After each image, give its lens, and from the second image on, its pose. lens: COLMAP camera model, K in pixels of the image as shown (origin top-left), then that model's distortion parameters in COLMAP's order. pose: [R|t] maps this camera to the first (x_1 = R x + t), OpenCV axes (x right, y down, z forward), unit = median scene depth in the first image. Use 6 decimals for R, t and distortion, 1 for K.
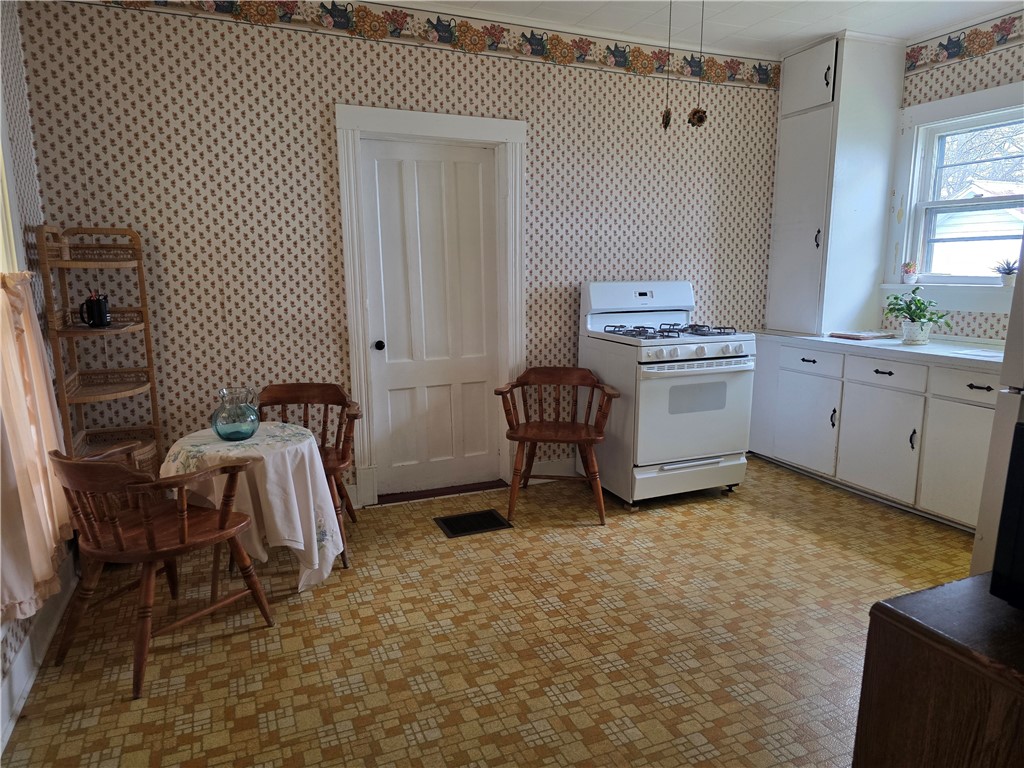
lens RADIAL K [[674.7, 0, 506.7], [0, 674.7, 380.2], [0, 0, 1]] dist [0.055532, -0.051816]
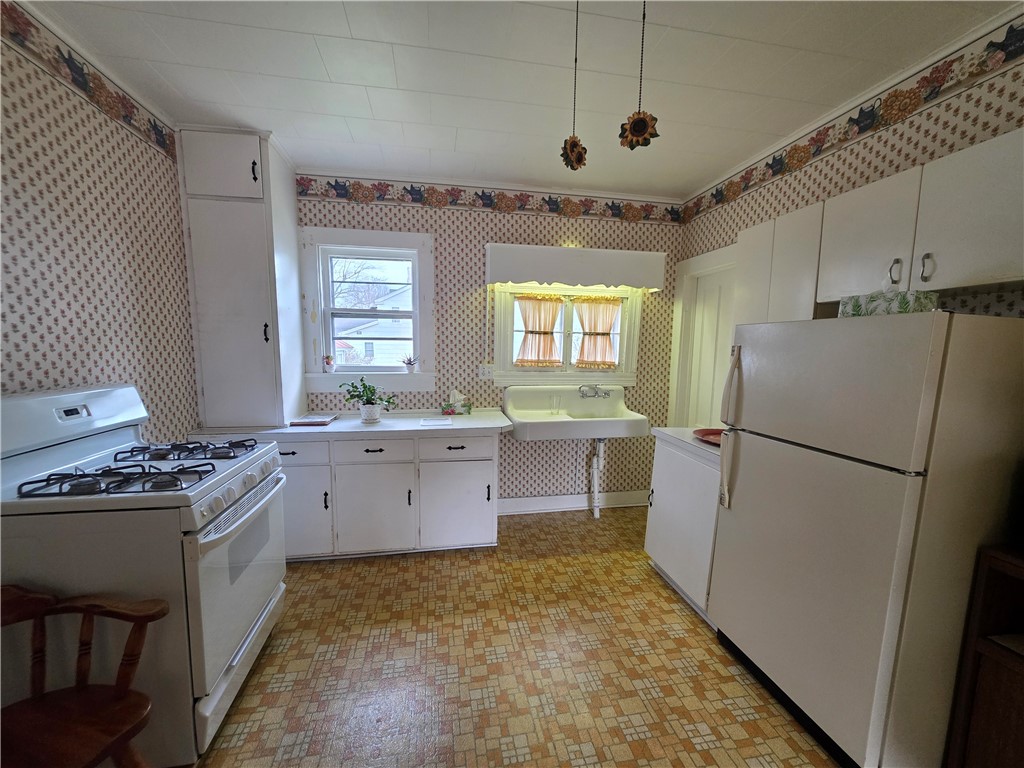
lens RADIAL K [[420.5, 0, 510.4], [0, 420.5, 391.3], [0, 0, 1]] dist [0.028033, -0.000021]
pose [[0.212269, -0.105310, 0.971520, -0.095338], [0.144563, 0.986622, 0.075362, -0.127871], [-0.966459, 0.124449, 0.224653, 0.564578]]
